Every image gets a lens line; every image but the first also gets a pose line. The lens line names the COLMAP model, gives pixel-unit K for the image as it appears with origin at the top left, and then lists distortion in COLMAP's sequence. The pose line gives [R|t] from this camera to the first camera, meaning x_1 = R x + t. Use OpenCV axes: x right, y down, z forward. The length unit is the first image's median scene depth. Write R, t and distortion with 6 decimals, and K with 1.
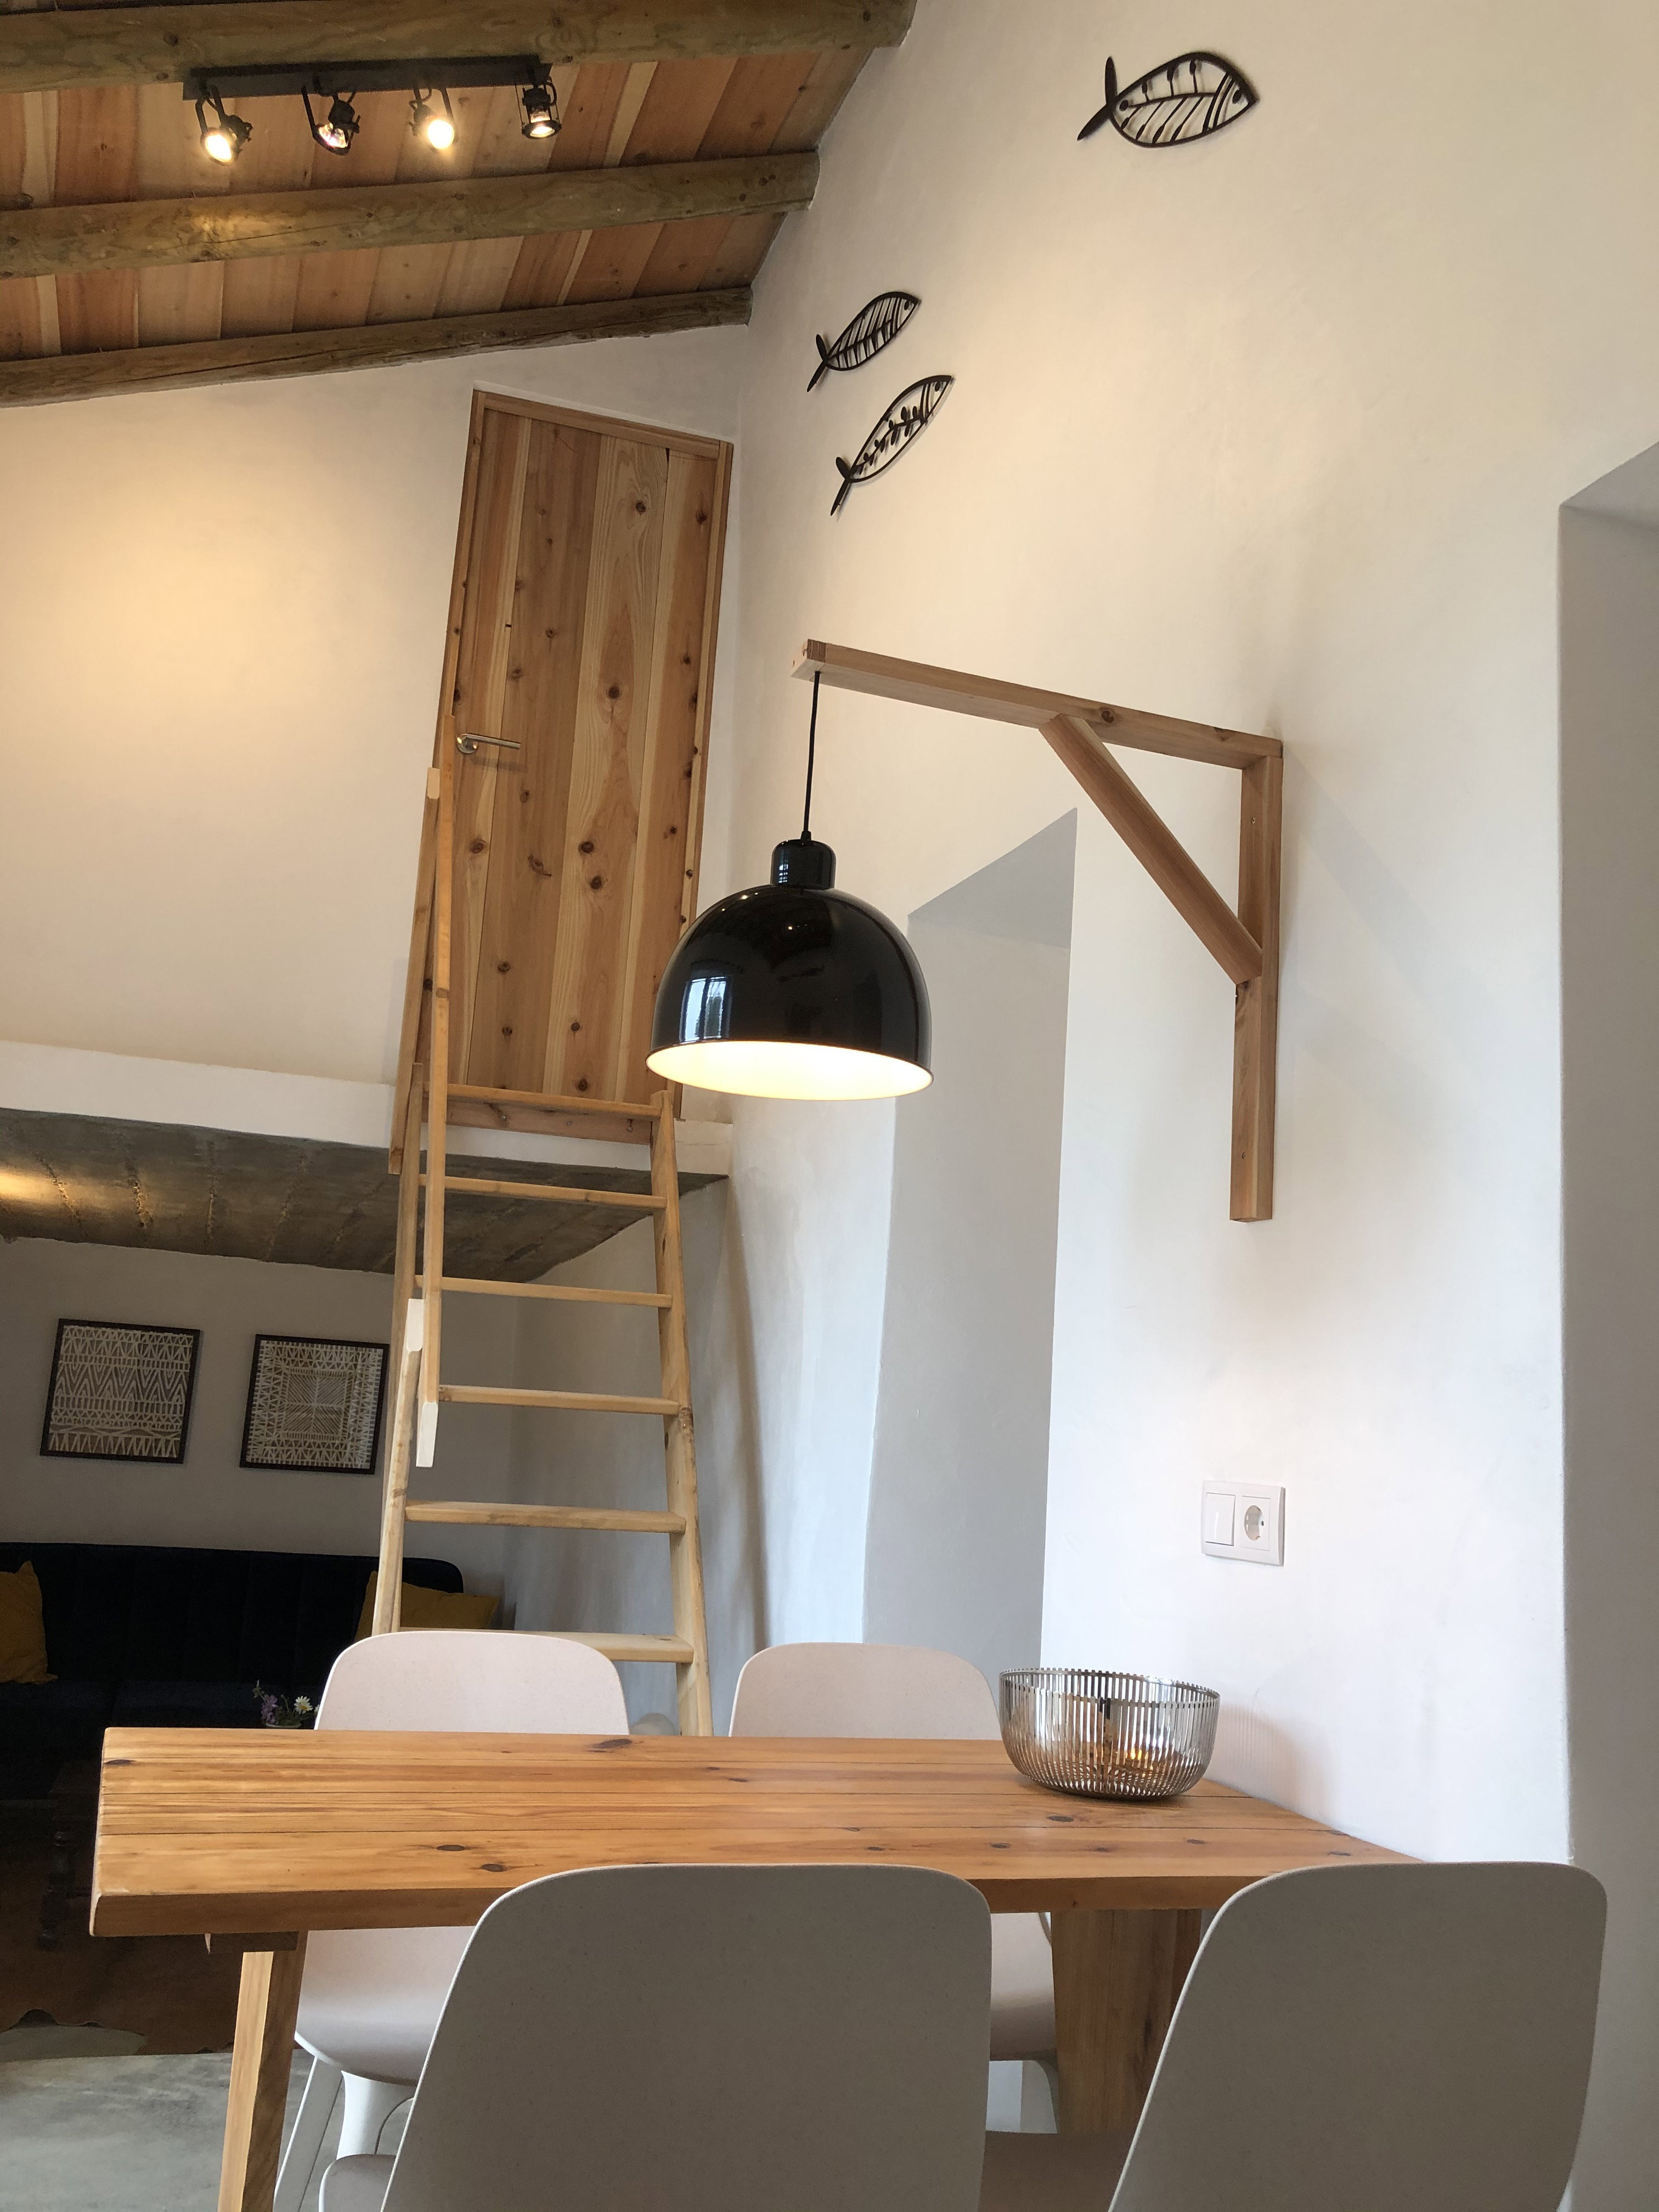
lens RADIAL K [[1835.1, 0, 829.5], [0, 1835.1, 1106.0], [0, 0, 1]] dist [0.069723, -0.096028]
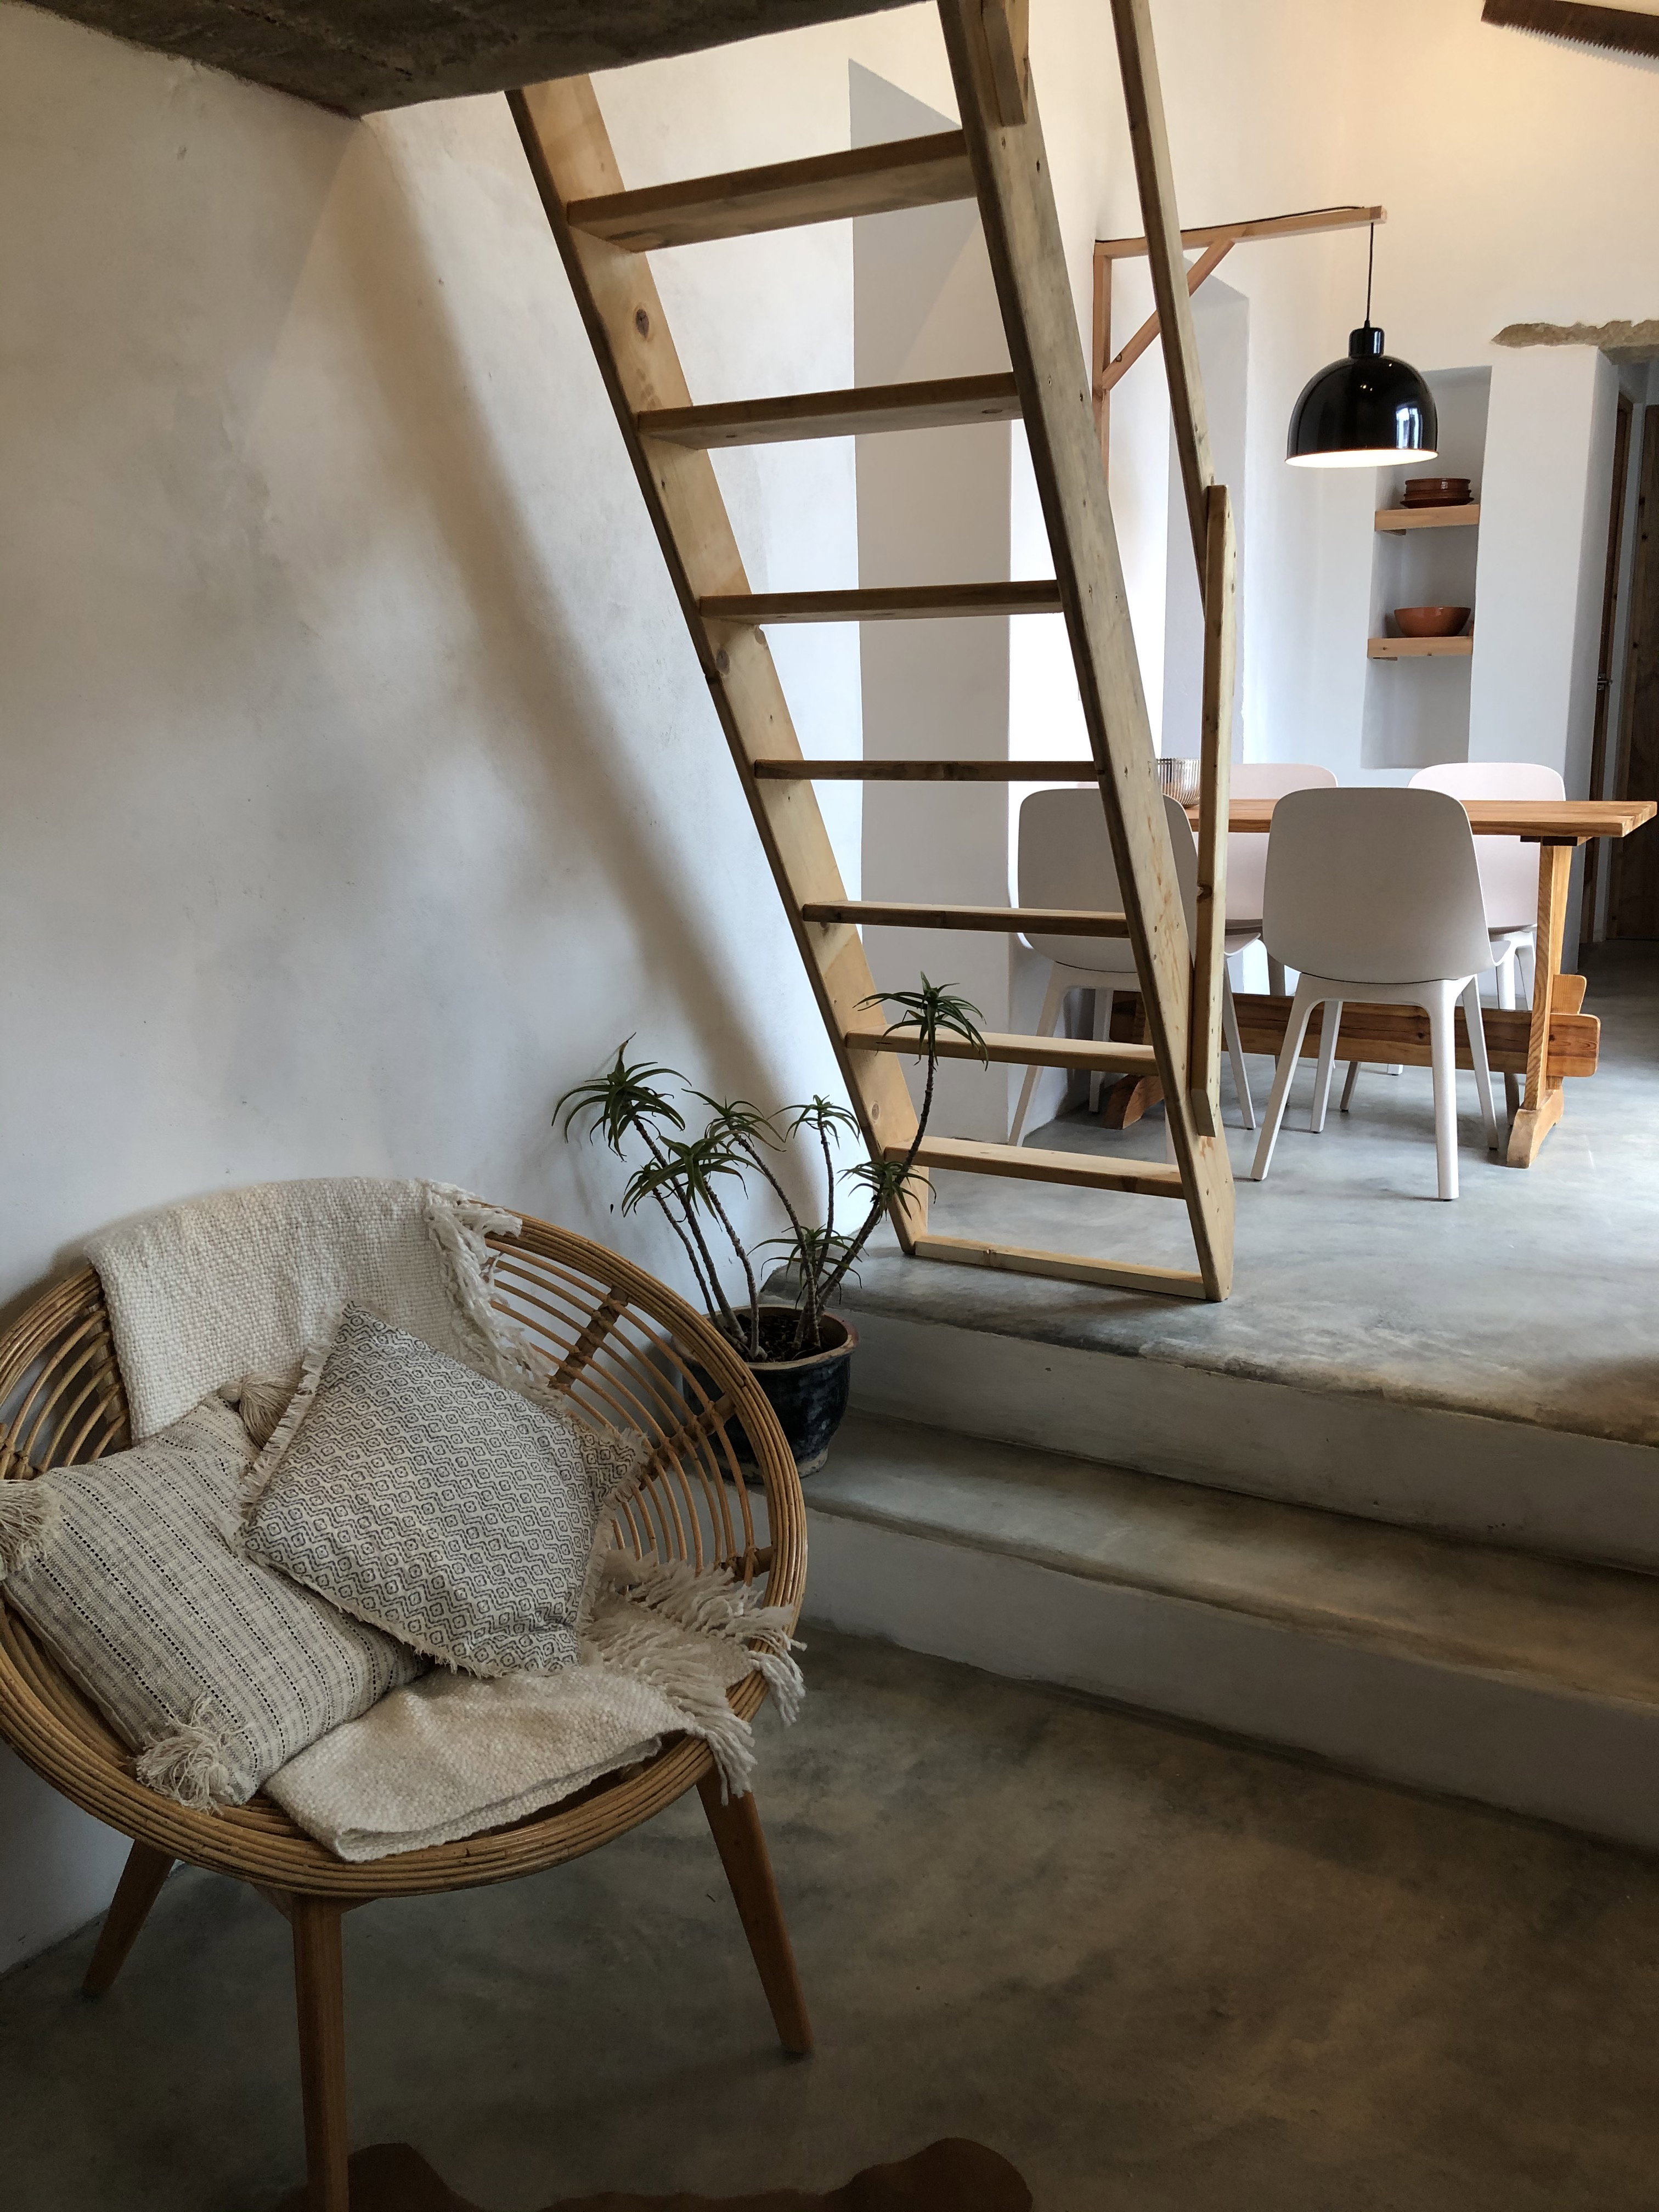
lens RADIAL K [[1835.1, 0, 829.5], [0, 1835.1, 1106.0], [0, 0, 1]] dist [0.069723, -0.096028]
pose [[-0.654324, -0.215843, 0.724756, -0.850145], [-0.168839, 0.975906, 0.138208, 0.325458], [-0.737125, -0.031934, -0.675001, 1.893849]]
